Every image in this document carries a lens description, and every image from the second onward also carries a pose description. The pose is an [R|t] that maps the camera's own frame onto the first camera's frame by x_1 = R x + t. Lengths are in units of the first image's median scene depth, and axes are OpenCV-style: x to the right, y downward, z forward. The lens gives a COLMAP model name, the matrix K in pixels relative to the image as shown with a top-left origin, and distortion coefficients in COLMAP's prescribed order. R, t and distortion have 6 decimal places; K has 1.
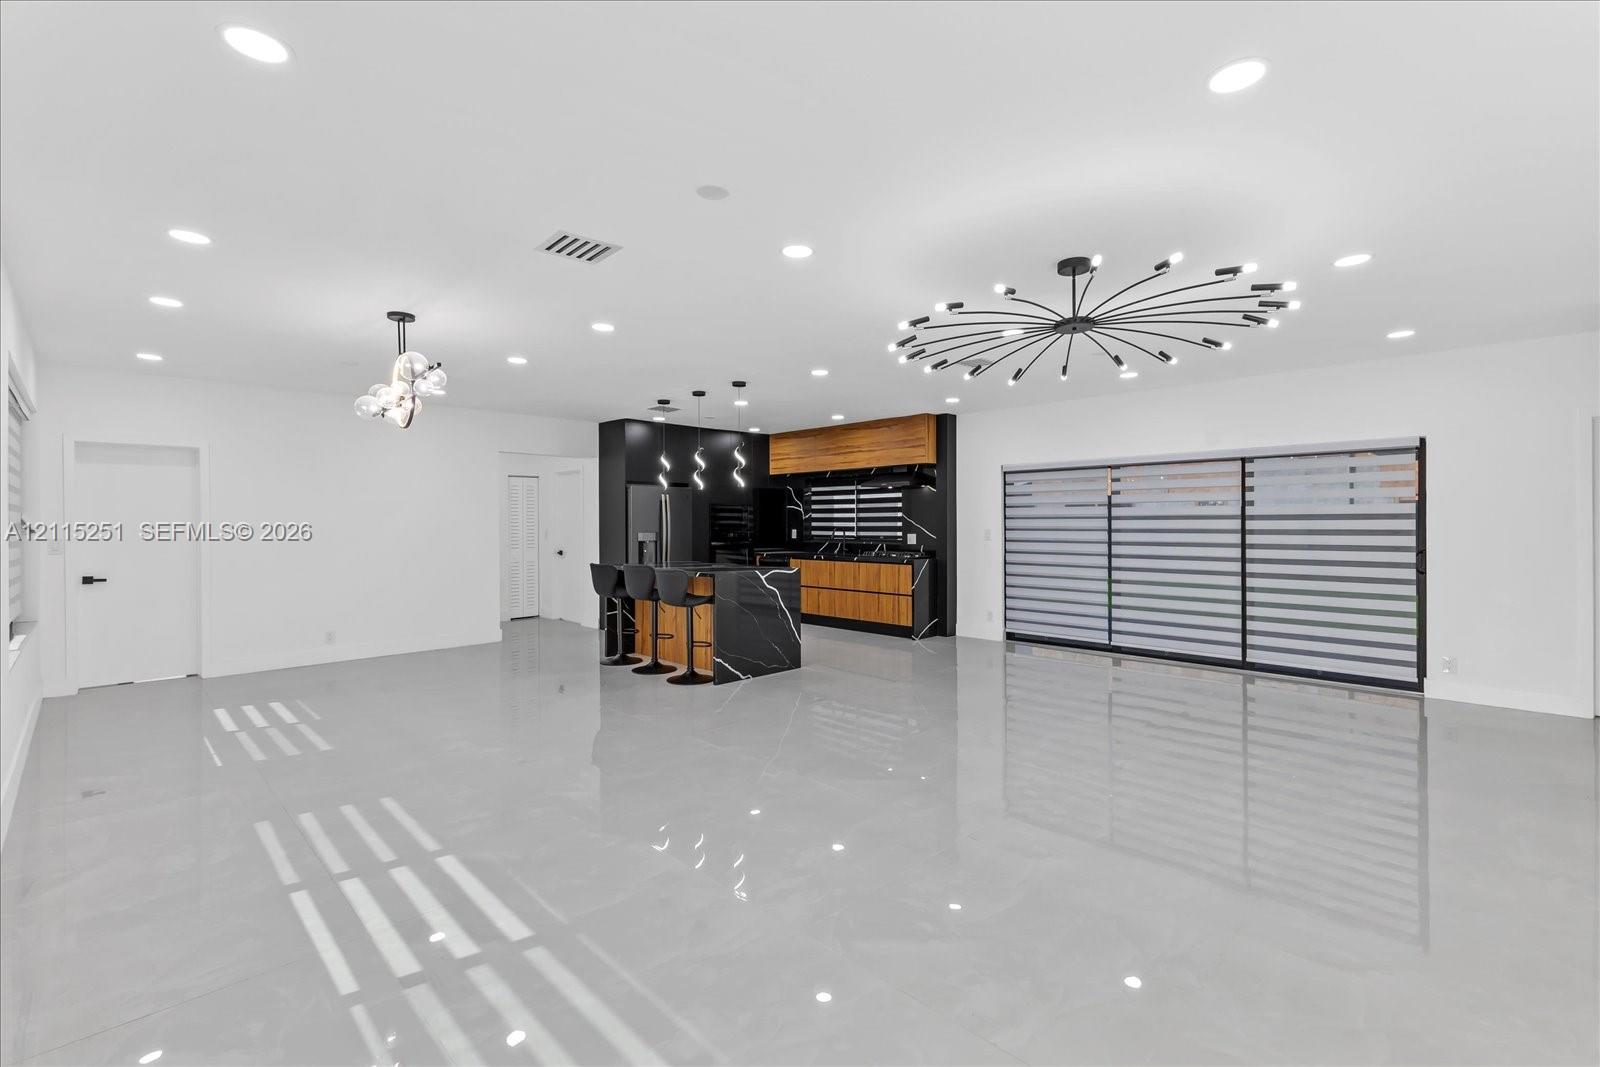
lens RADIAL K [[704.7, 0, 804.5], [0, 704.7, 525.1], [0, 0, 1]] dist [-0.000026, -0.000023]
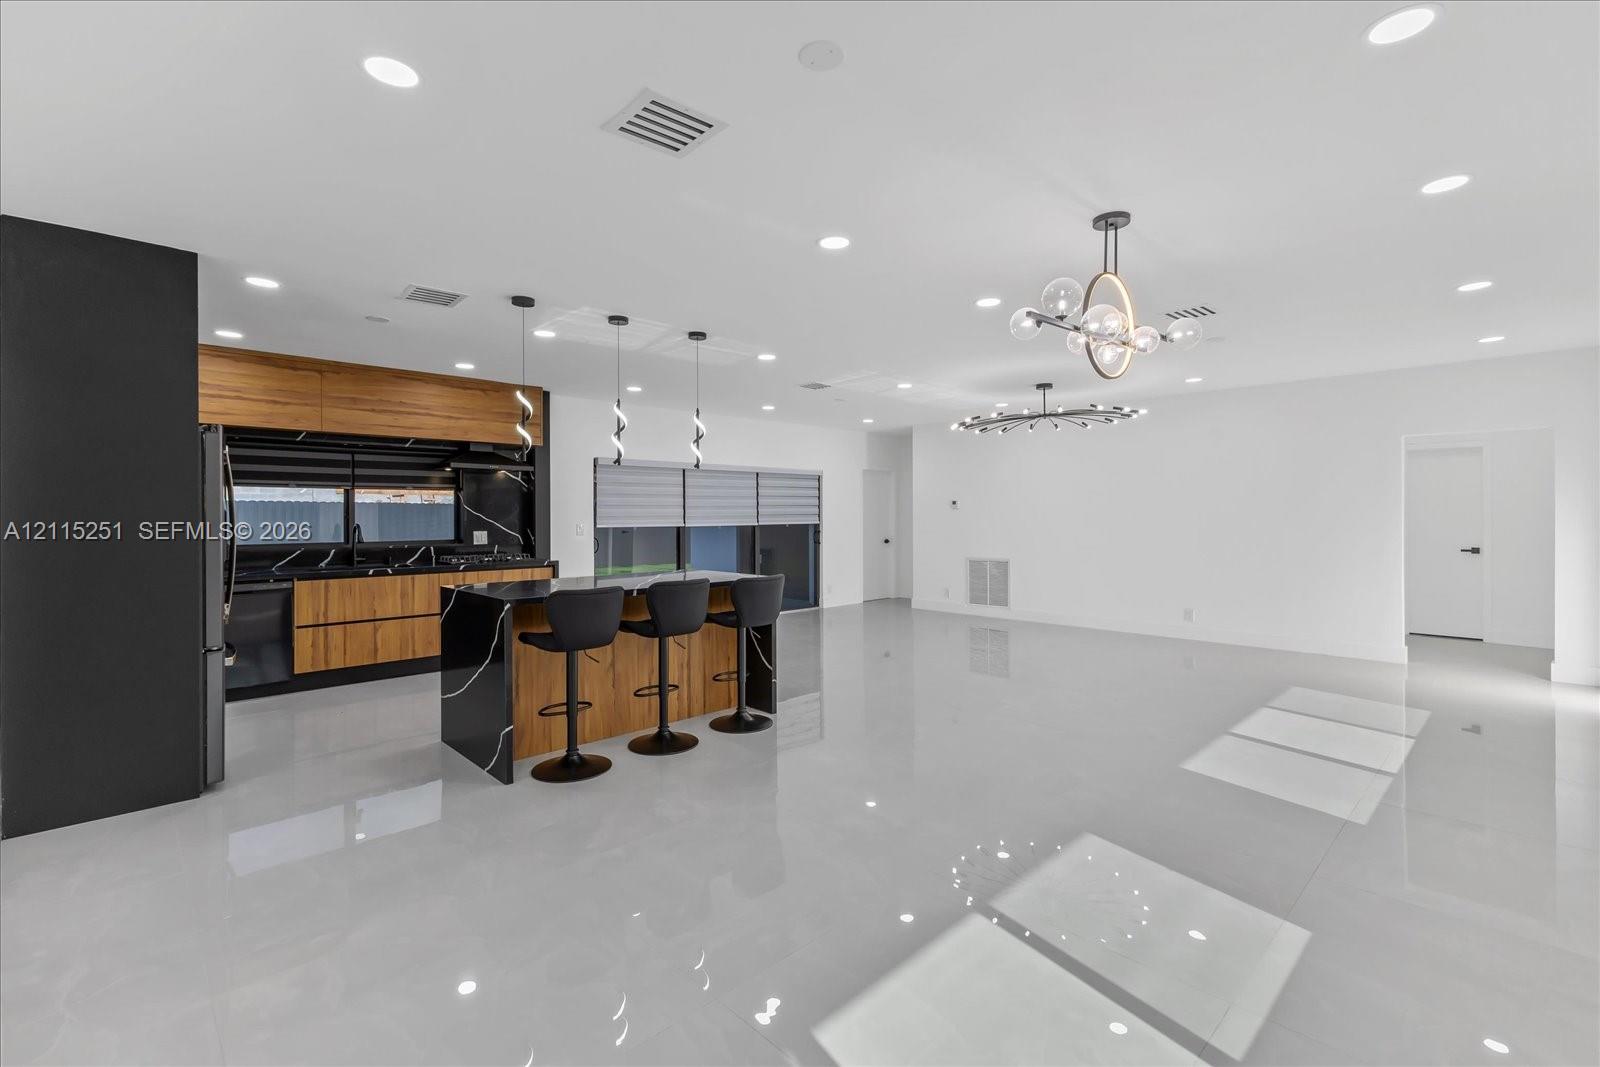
lens RADIAL K [[707.9, 0, 800.3], [0, 707.9, 515.3], [0, 0, 1]] dist [0.000373, 0.000006]
pose [[0.025396, 0.002398, 0.999675, -0.621408], [0.007125, 0.999971, -0.002580, -0.000633], [-0.999652, 0.007188, 0.025378, 0.624460]]
